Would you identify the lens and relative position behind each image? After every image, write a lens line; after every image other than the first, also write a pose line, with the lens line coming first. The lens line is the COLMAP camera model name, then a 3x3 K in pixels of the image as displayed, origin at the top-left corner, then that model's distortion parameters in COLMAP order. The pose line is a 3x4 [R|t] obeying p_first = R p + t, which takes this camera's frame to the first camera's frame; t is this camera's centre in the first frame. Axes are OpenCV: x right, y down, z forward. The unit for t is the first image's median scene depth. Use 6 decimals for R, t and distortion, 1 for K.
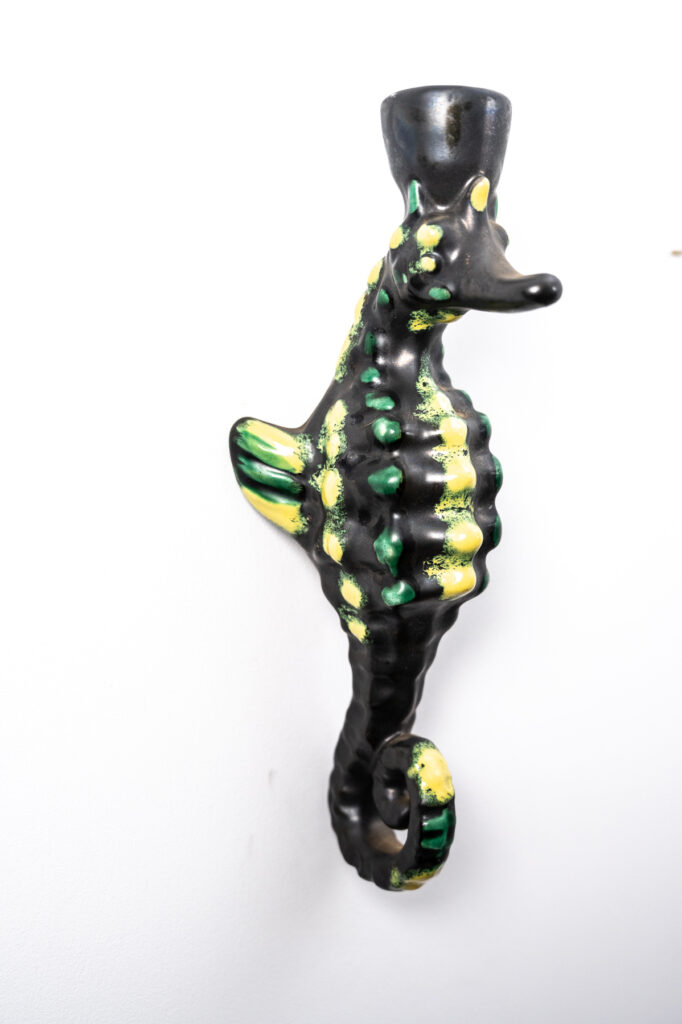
lens RADIAL K [[1398.9, 0, 344.3], [0, 1398.9, 493.9], [0, 0, 1]] dist [0.002156, 0.000000]
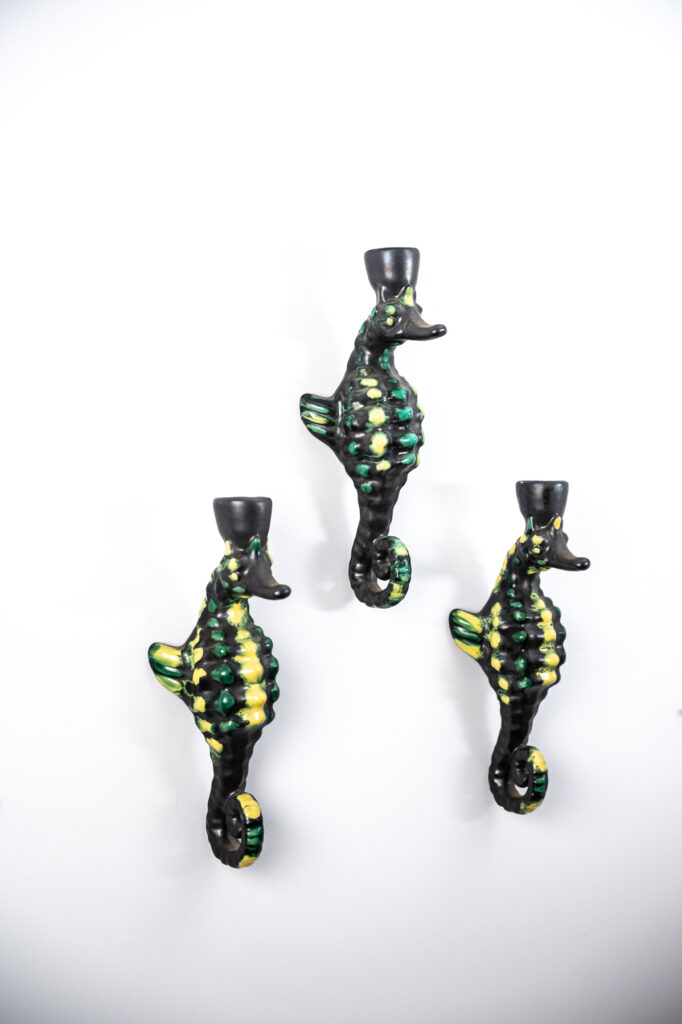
lens RADIAL K [[2096.5, 0, 351.3], [0, 2096.5, 490.8], [0, 0, 1]] dist [-0.011799, 0.000000]
pose [[0.998979, -0.006045, 0.044762, -0.414826], [0.008403, 0.998577, -0.052672, -0.071482], [-0.044380, 0.052994, 0.997608, -2.584381]]
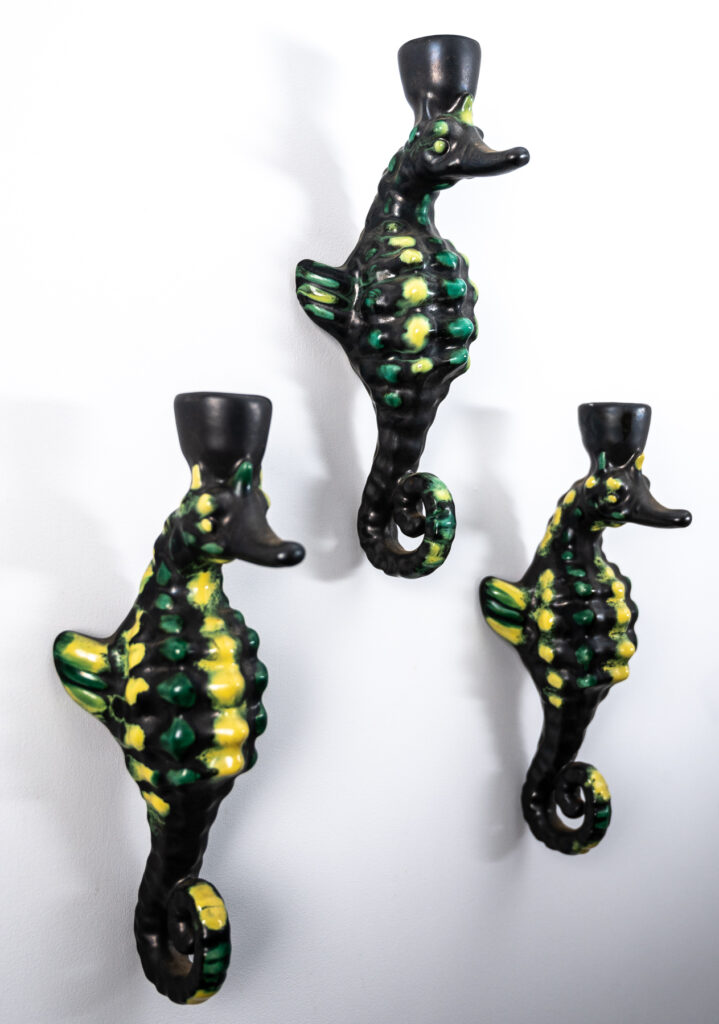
lens RADIAL K [[1300.9, 0, 333.3], [0, 1300.9, 460.4], [0, 0, 1]] dist [-0.001082, 0.000000]
pose [[0.992801, 0.016618, 0.118616, -0.470758], [-0.009040, 0.997900, -0.064139, -0.096765], [-0.119433, 0.062605, 0.990866, -0.595391]]
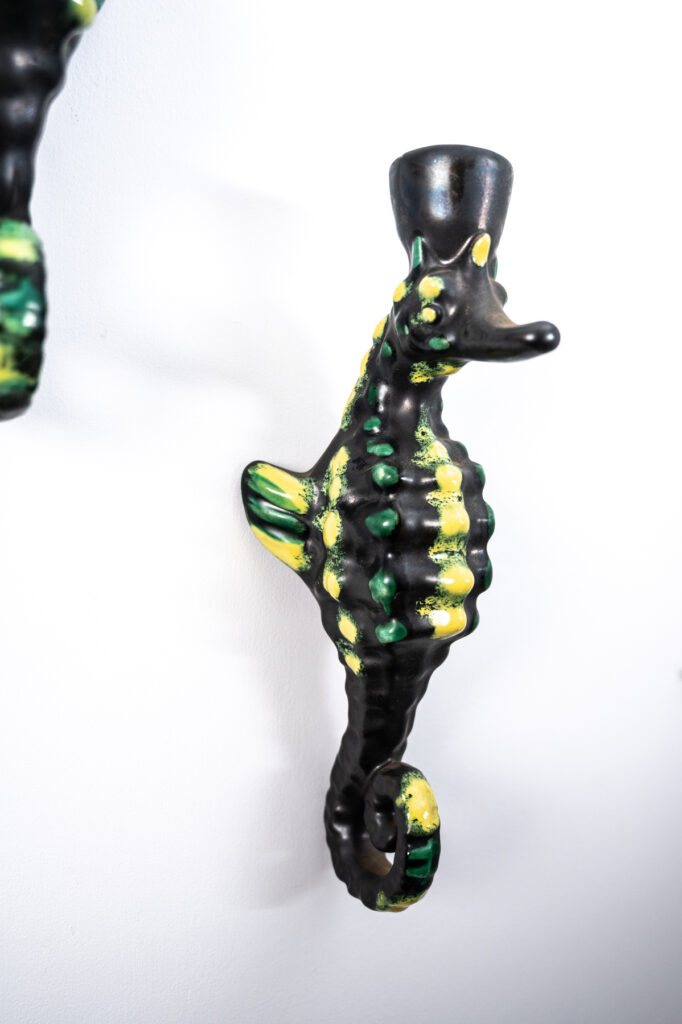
lens RADIAL K [[941.7, 0, 345.5], [0, 941.7, 504.8], [0, 0, 1]] dist [-0.006085, 0.000000]
pose [[0.998650, 0.033400, -0.039792, 0.028821], [-0.035046, 0.998527, -0.041420, 0.007019], [0.038350, 0.042759, 0.998349, 0.287828]]
